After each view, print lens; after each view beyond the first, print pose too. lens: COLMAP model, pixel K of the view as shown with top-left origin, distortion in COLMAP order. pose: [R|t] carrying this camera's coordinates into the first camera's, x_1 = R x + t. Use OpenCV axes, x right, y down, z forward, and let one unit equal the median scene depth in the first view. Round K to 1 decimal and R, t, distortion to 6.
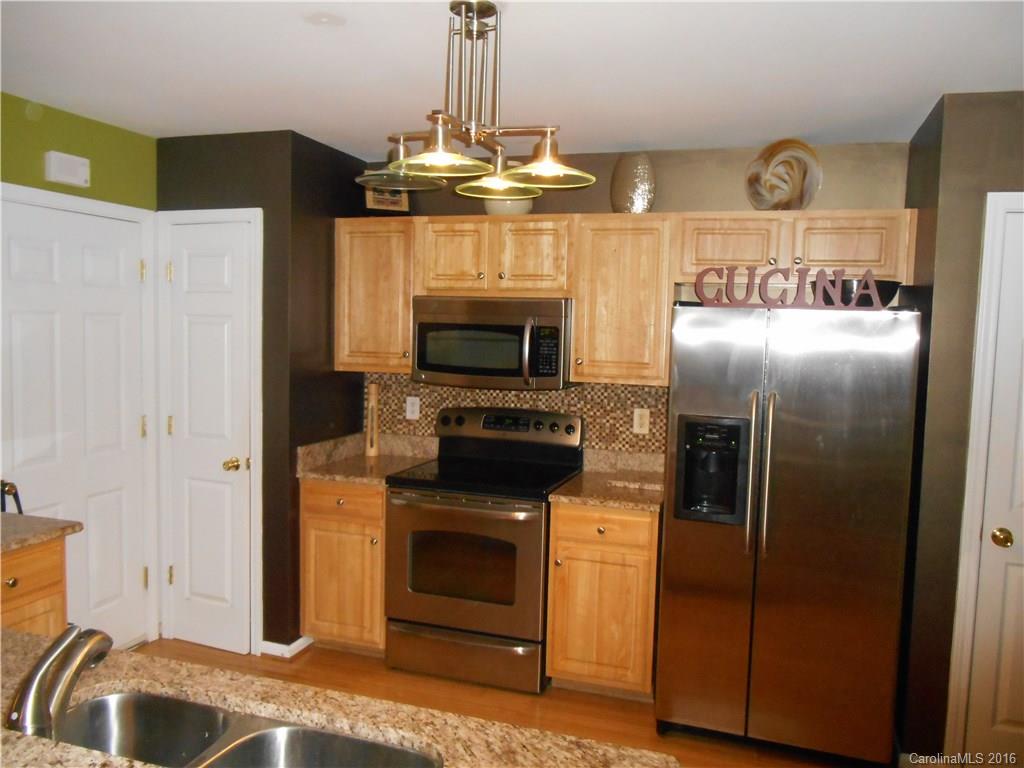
lens RADIAL K [[784.3, 0, 512.0], [0, 784.3, 384.0], [0, 0, 1]] dist [-0.060563, -0.001314]
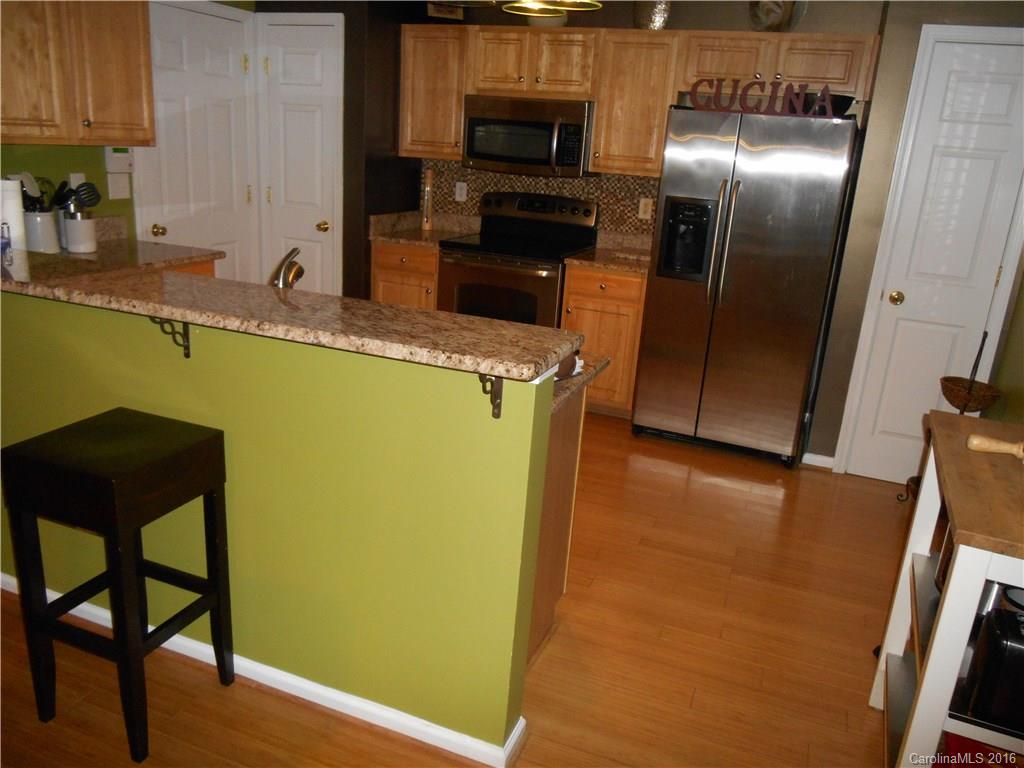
lens RADIAL K [[782.6, 0, 512.0], [0, 782.6, 384.0], [0, 0, 1]] dist [-0.041829, 0.008295]
pose [[0.997543, 0.056164, -0.041884, 0.023694], [-0.045357, 0.973324, 0.224906, 0.052303], [0.053399, -0.222454, 0.973480, -0.286289]]
